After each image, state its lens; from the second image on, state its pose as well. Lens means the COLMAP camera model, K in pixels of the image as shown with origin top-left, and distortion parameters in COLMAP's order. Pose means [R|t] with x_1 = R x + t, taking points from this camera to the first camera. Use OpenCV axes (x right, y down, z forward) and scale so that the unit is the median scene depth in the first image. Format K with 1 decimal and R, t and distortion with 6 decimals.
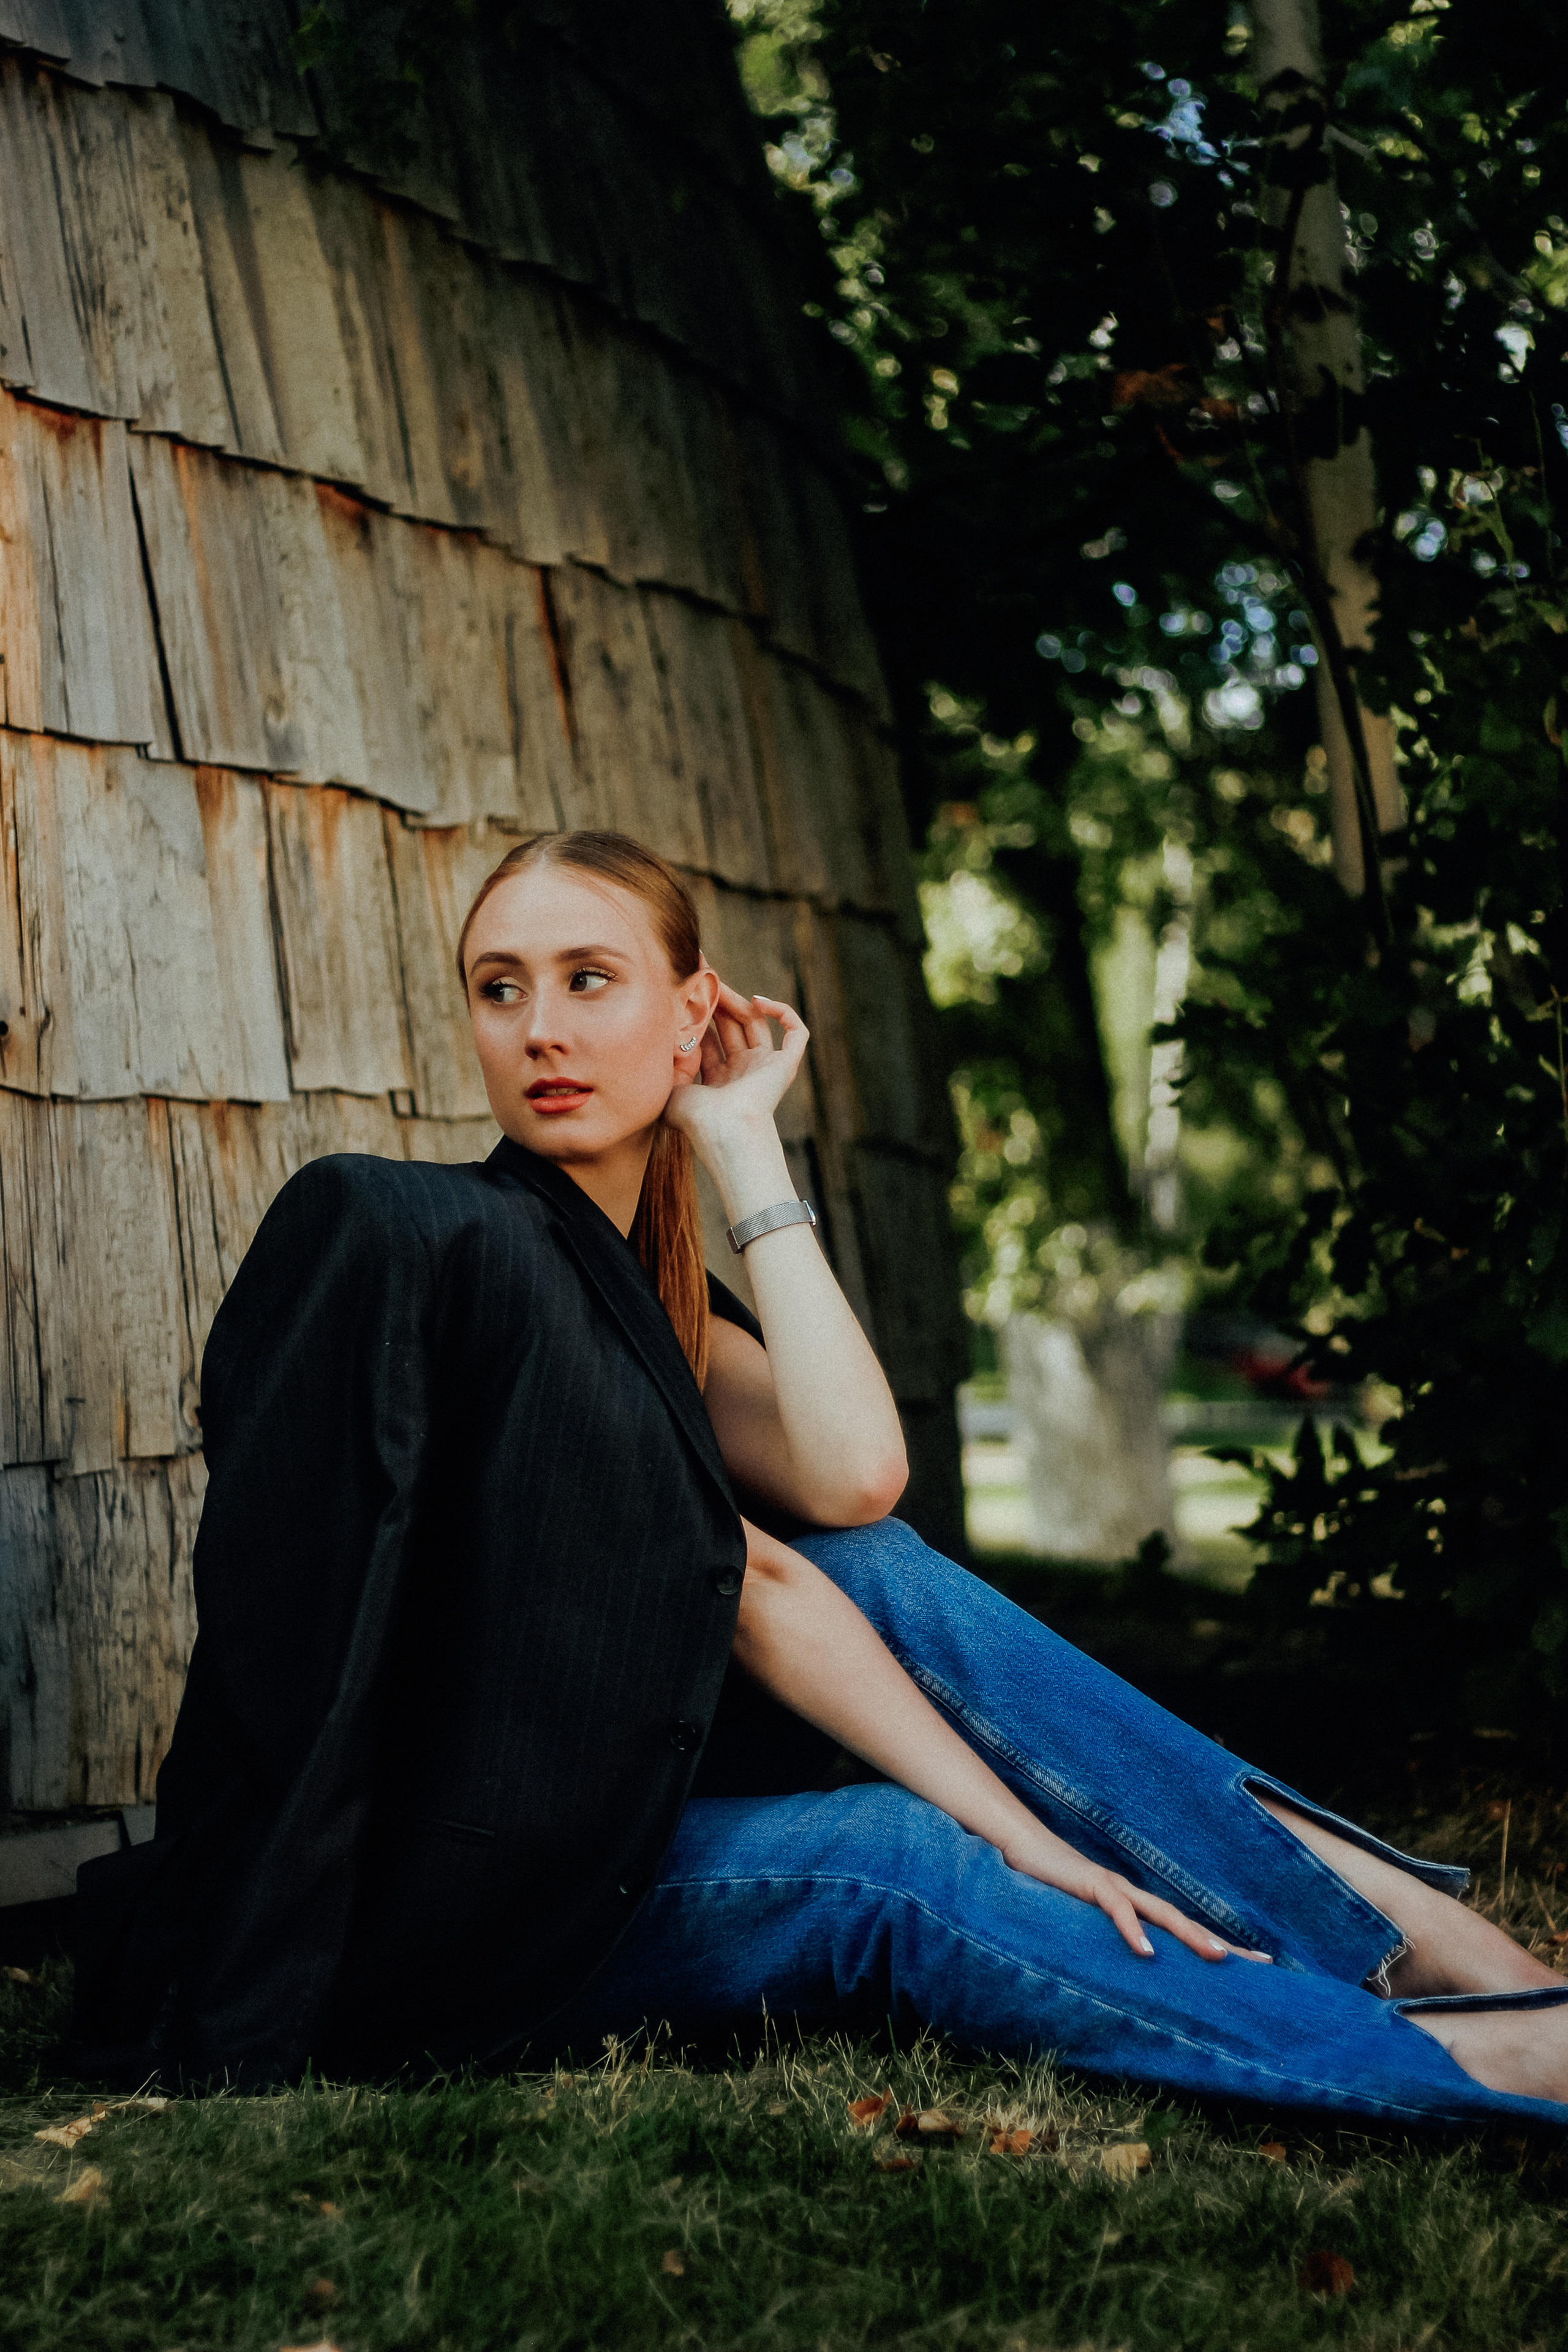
lens RADIAL K [[3481.9, 0, 784.0], [0, 3481.9, 1176.0], [0, 0, 1]] dist [-0.040981, 0.064303]
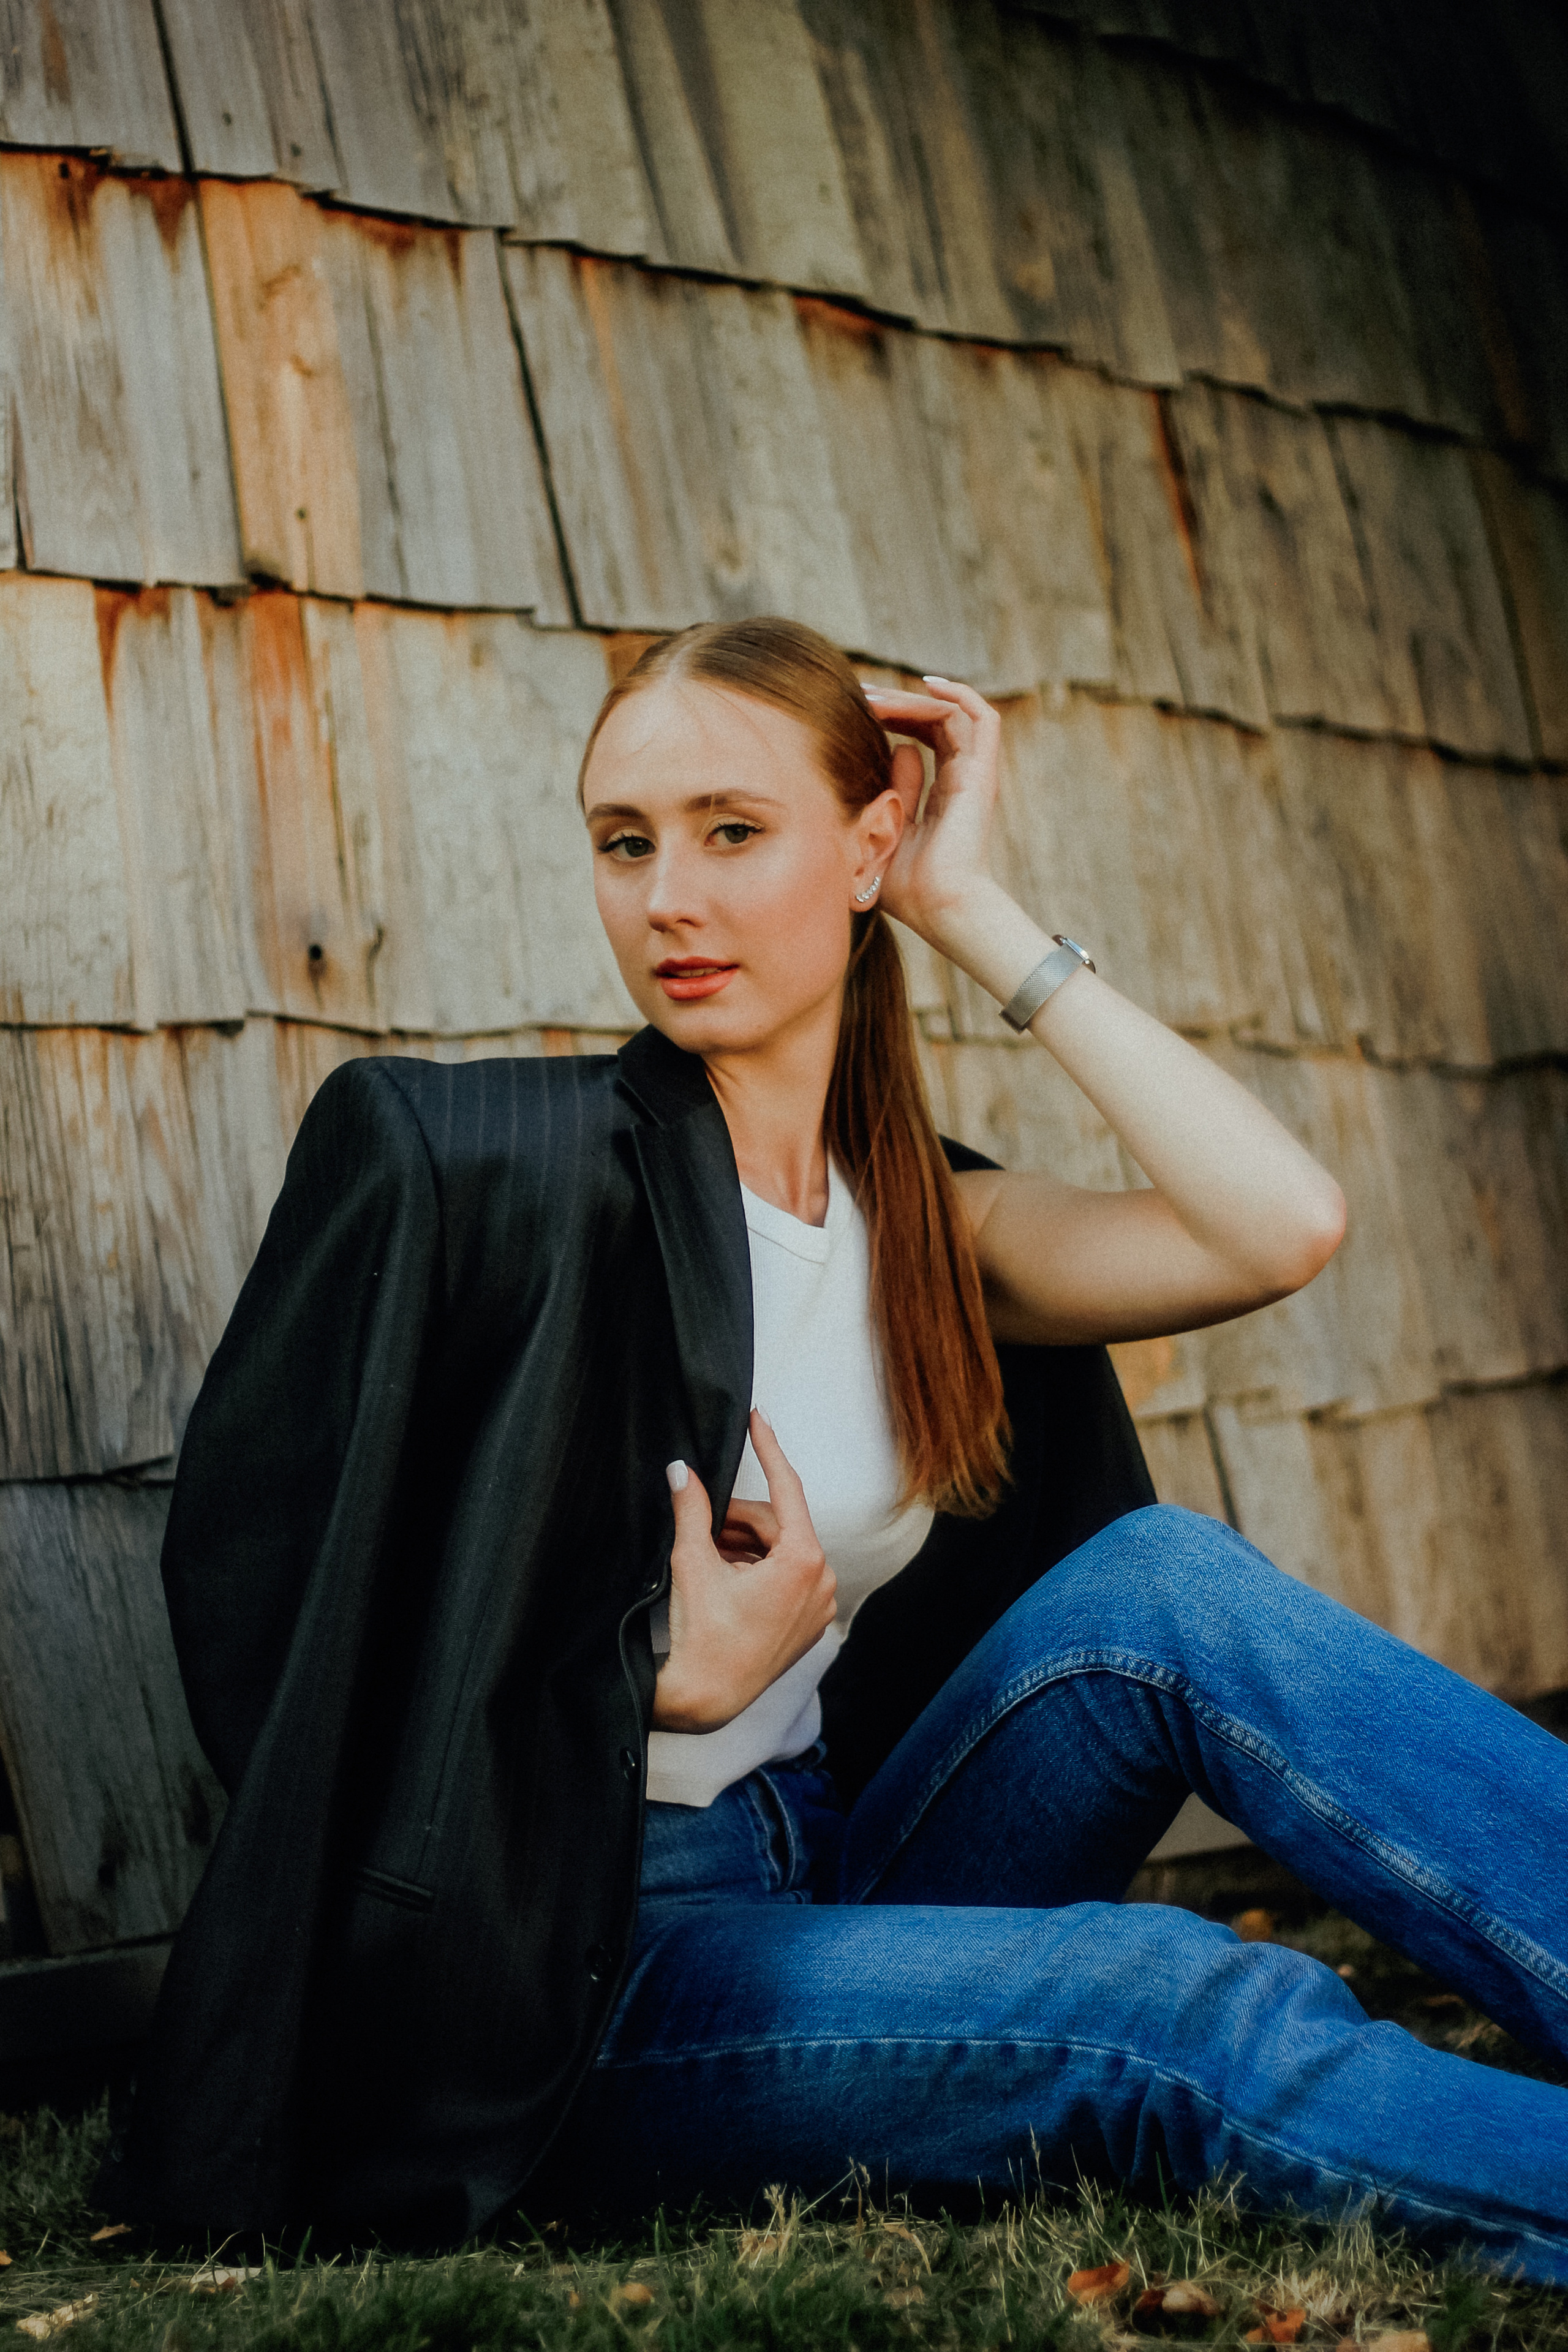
lens RADIAL K [[3539.2, 0, 784.9], [0, 3539.2, 1077.8], [0, 0, 1]] dist [-0.022010, 0.168721]
pose [[0.953791, -0.046485, -0.296853, 0.114268], [0.042081, 0.998889, -0.021210, 0.008972], [0.297509, 0.007738, 0.954688, 0.187009]]
